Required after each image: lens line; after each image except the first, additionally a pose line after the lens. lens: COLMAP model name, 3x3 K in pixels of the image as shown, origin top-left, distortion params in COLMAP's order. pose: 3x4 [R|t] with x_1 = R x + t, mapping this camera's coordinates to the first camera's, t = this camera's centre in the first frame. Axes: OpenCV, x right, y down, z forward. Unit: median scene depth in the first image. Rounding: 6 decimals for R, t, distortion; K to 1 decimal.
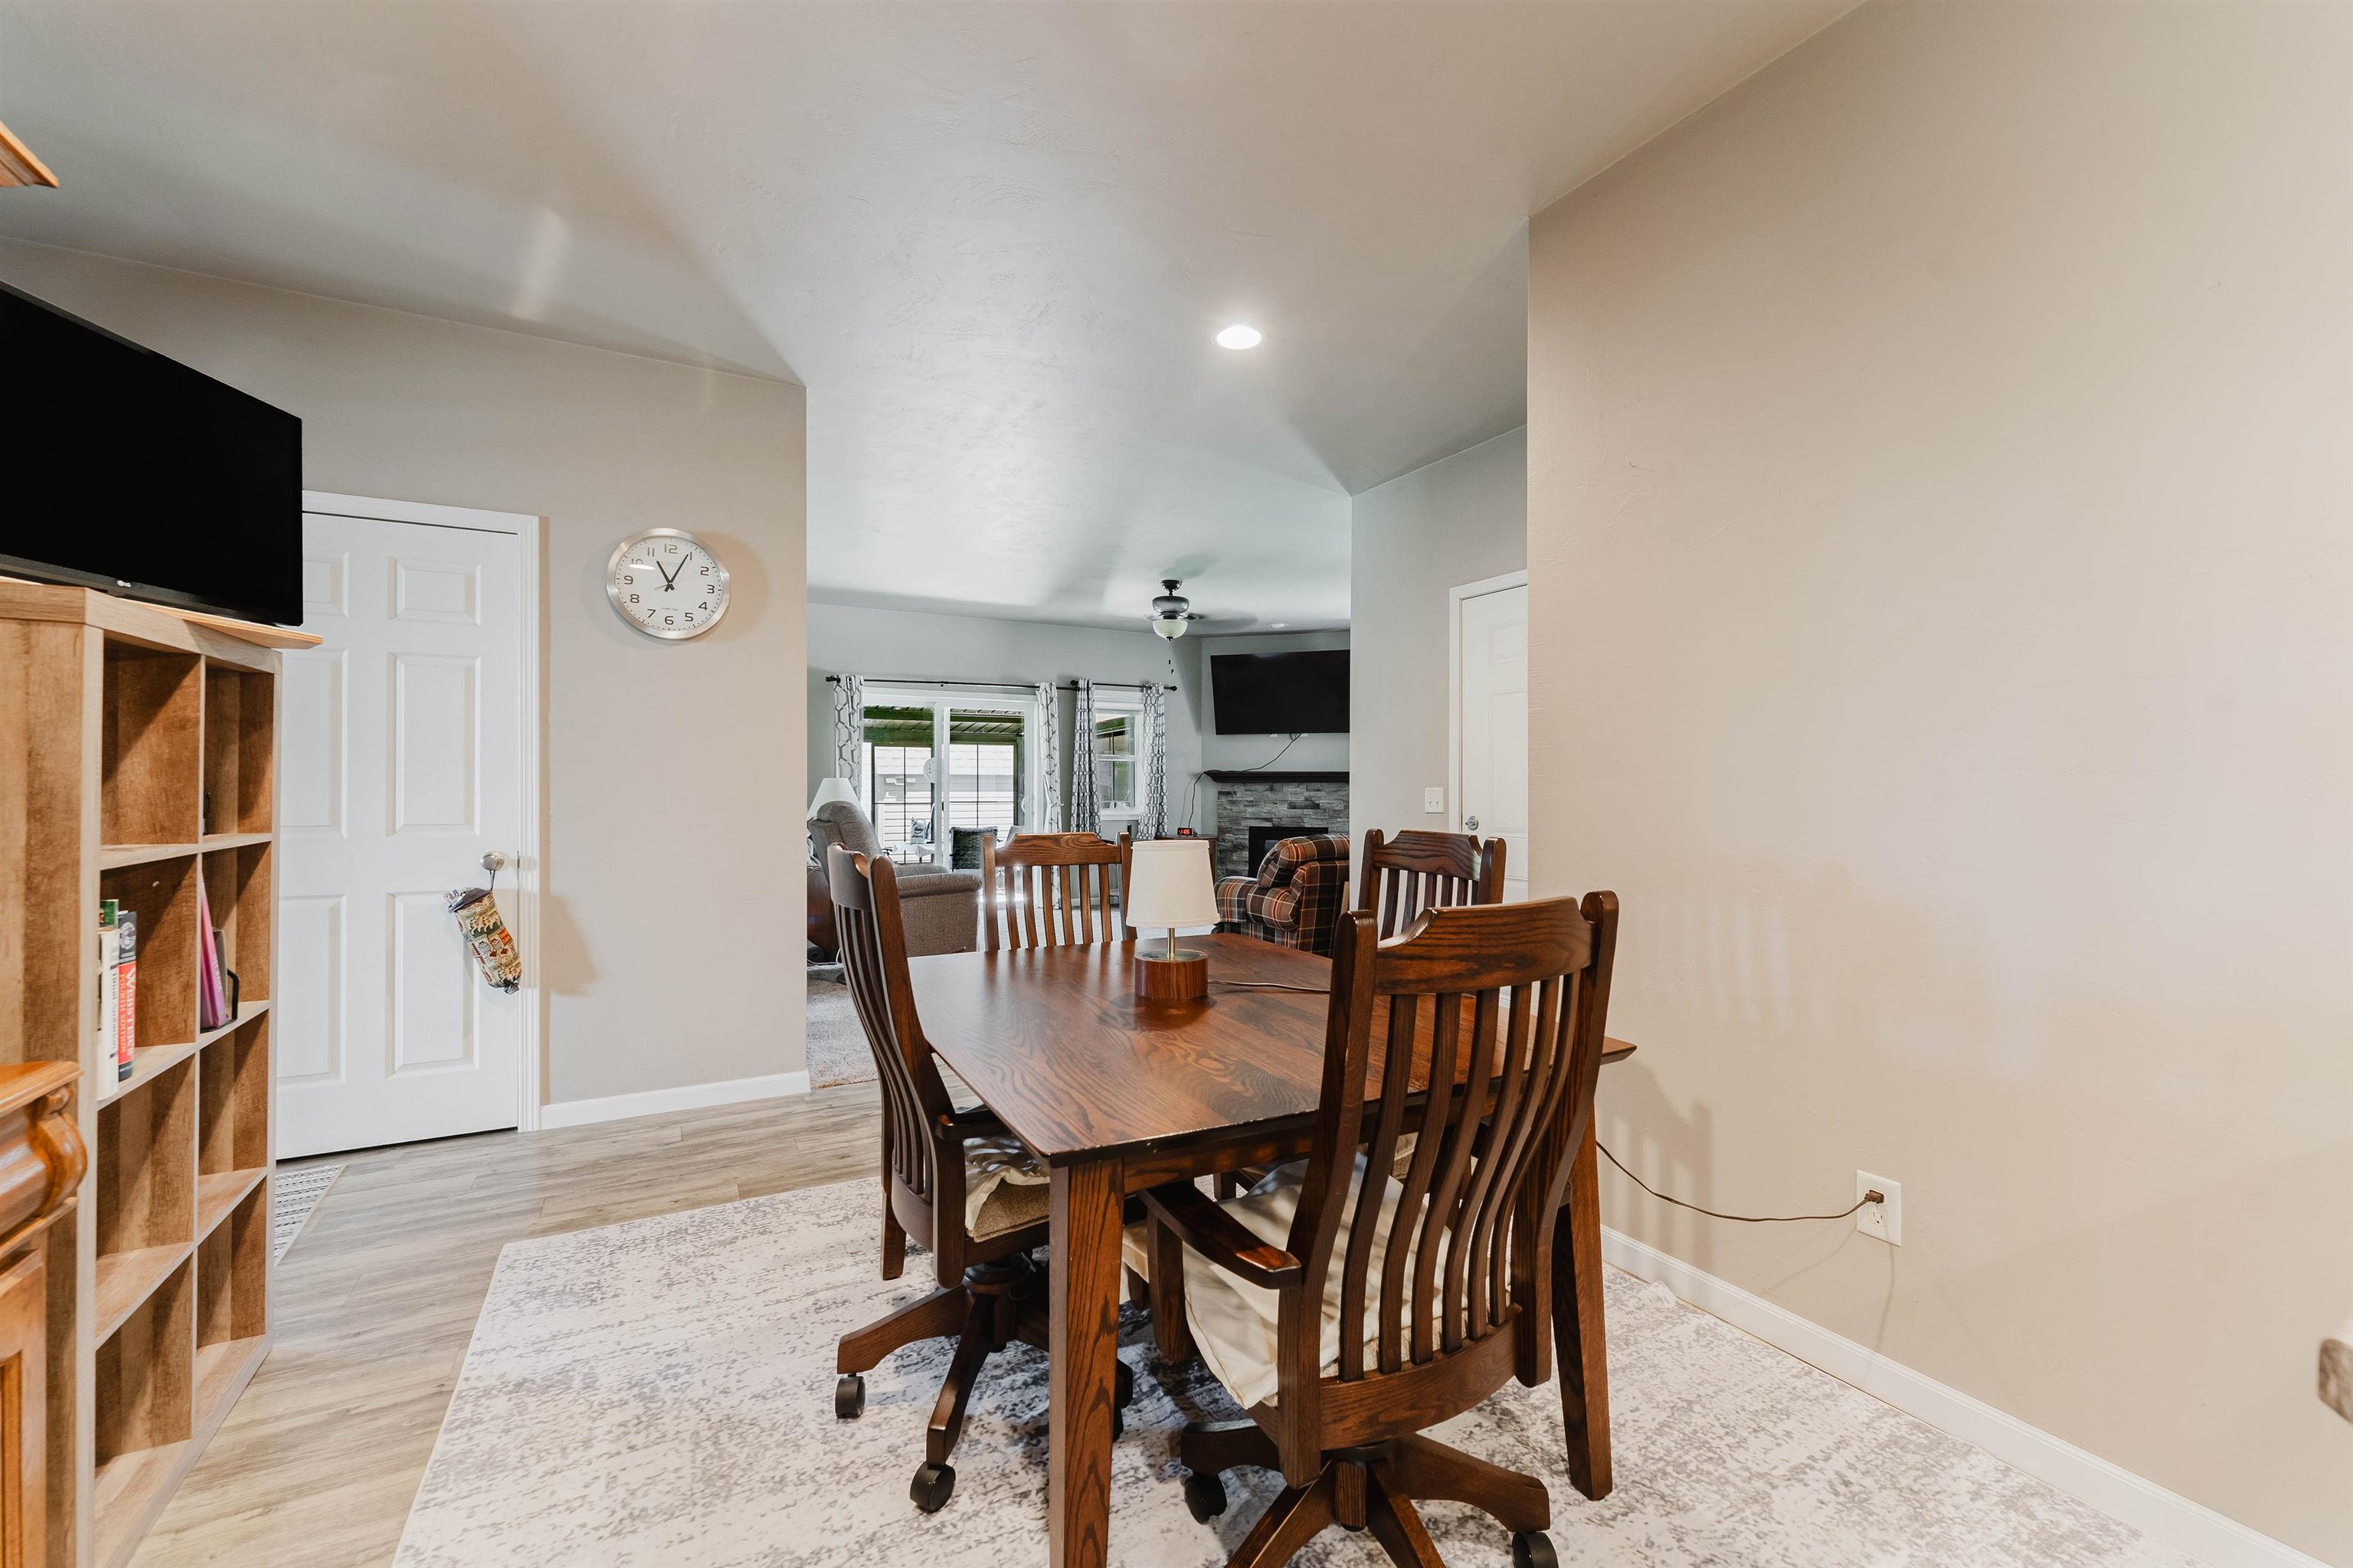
lens RADIAL K [[949.9, 0, 1185.0], [0, 949.9, 786.1], [0, 0, 1]] dist [0.002210, -0.001747]
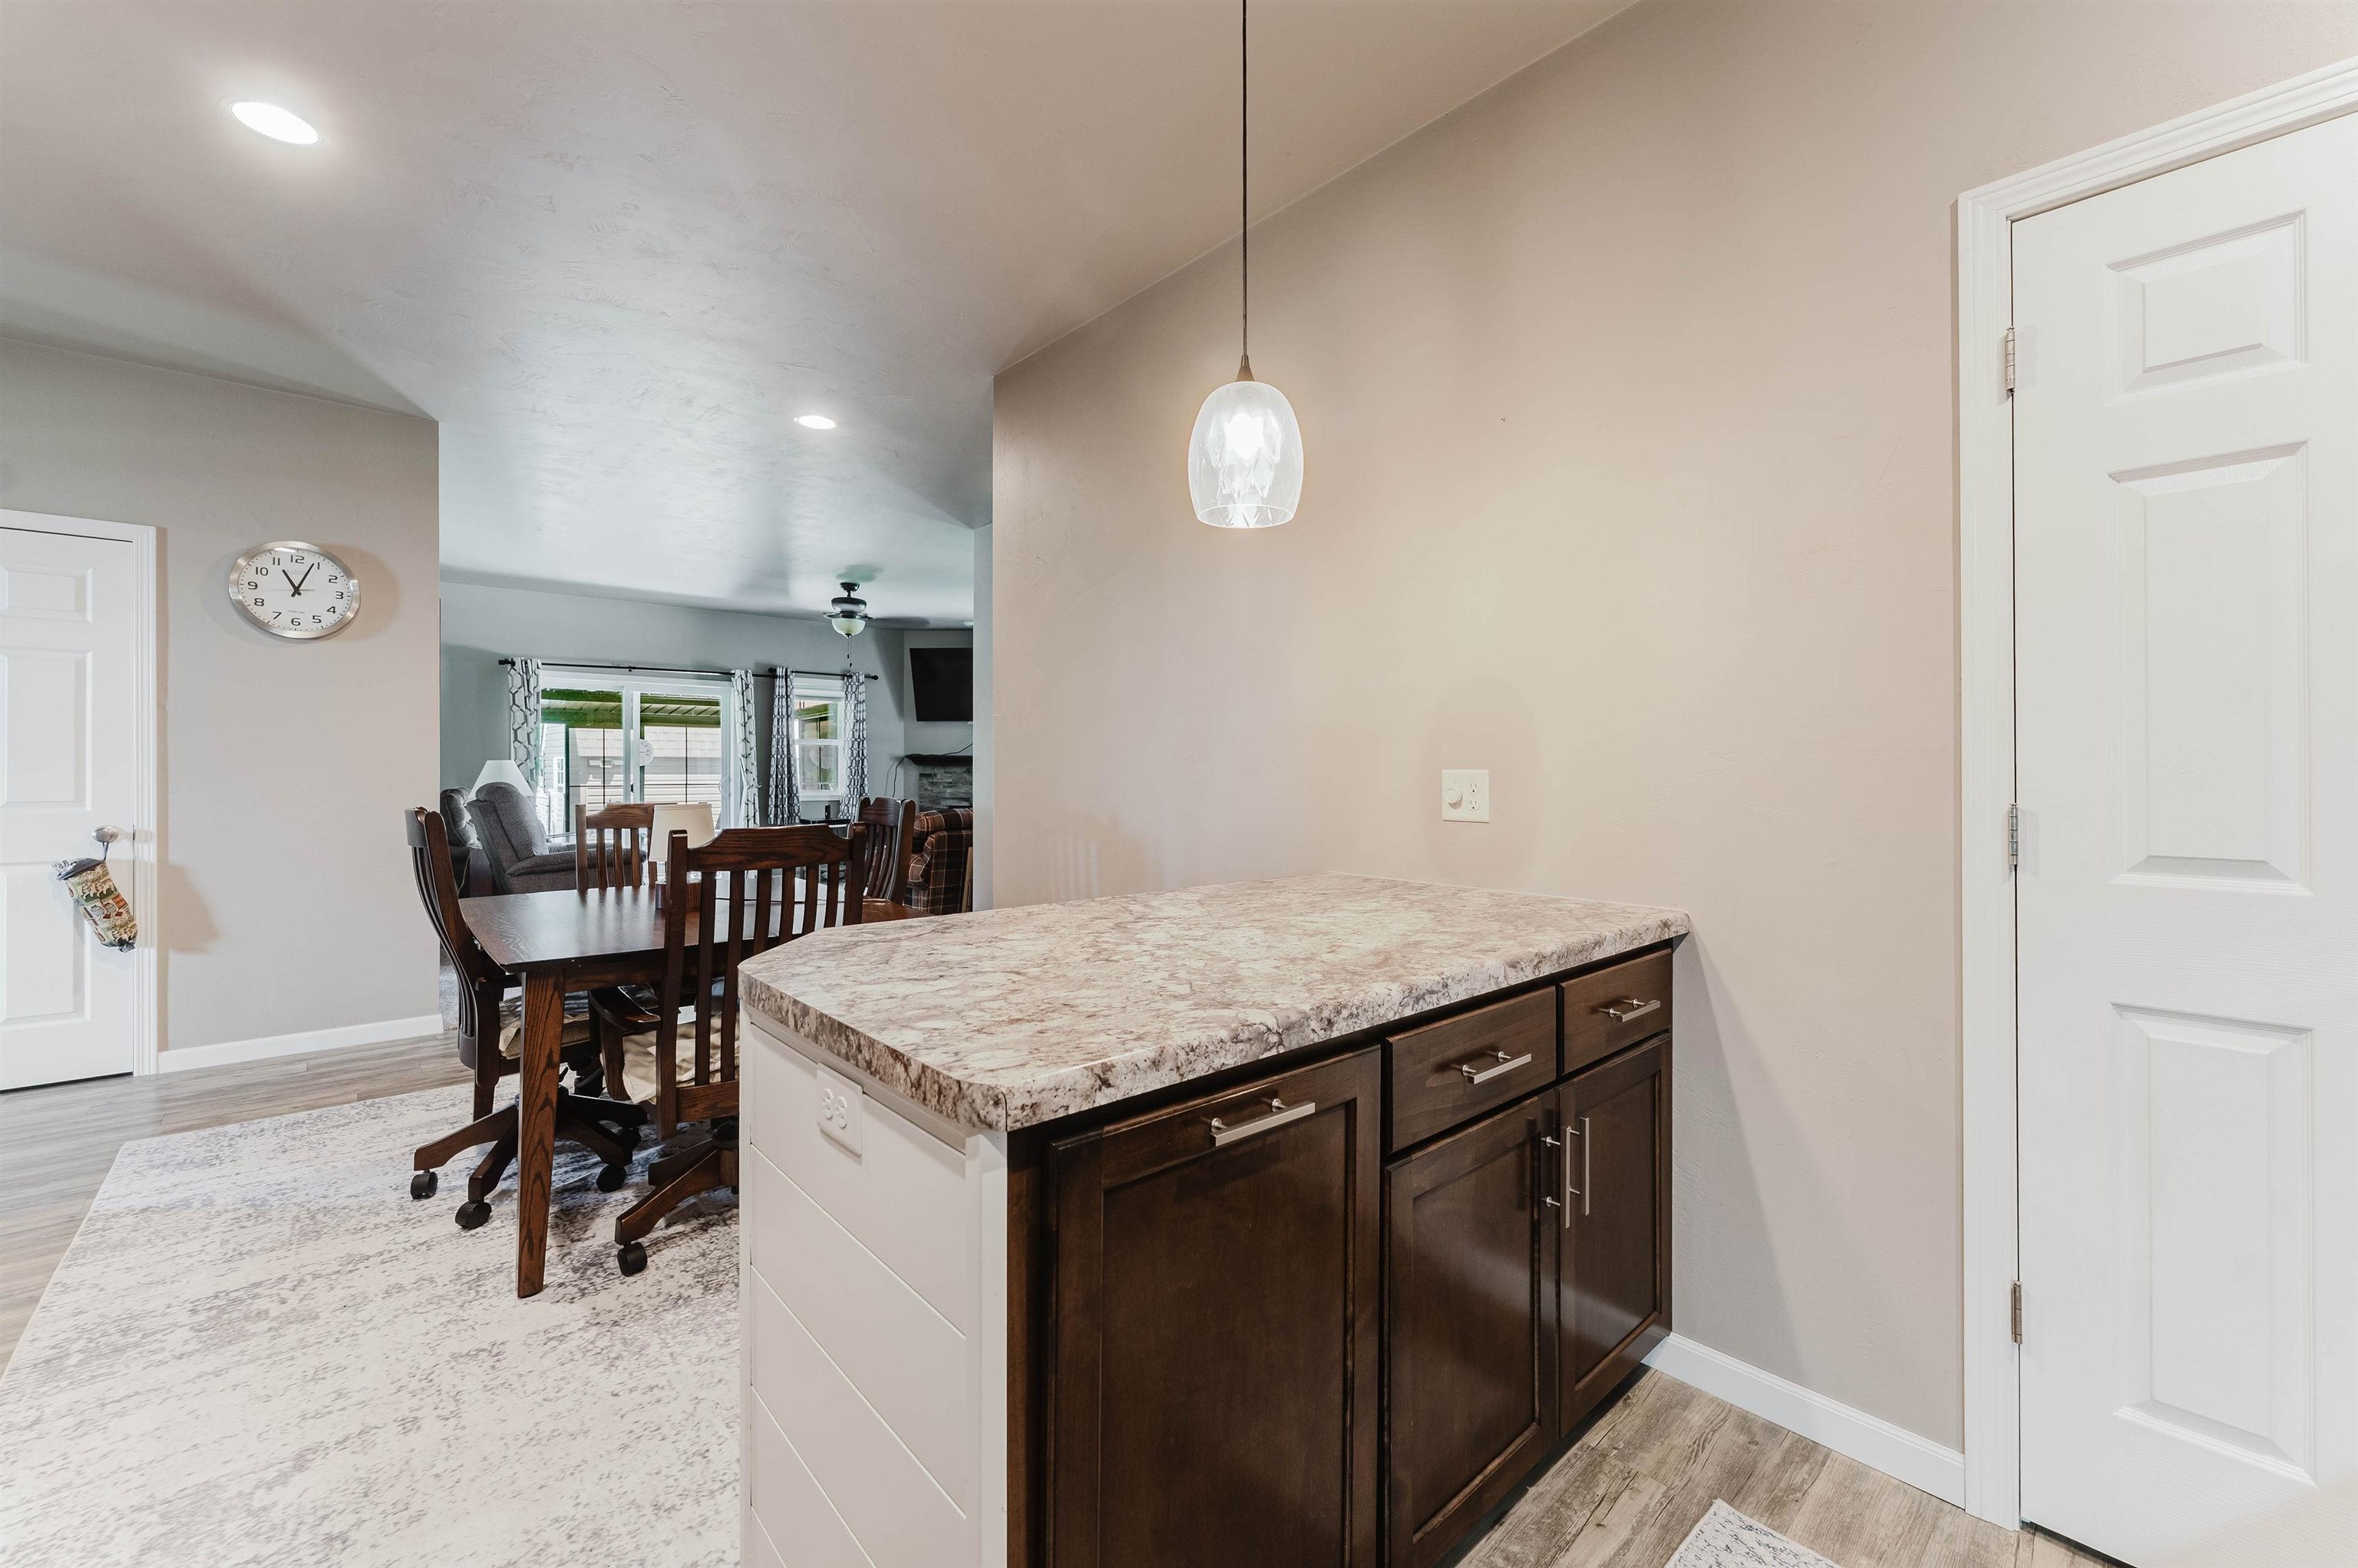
lens RADIAL K [[943.1, 0, 1179.8], [0, 943.1, 771.3], [0, 0, 1]] dist [0.002660, -0.000840]
pose [[0.972672, 0.000724, 0.232184, 0.226498], [-0.001248, 0.999997, 0.002112, 0.001068], [-0.232182, -0.002344, 0.972670, -0.350166]]
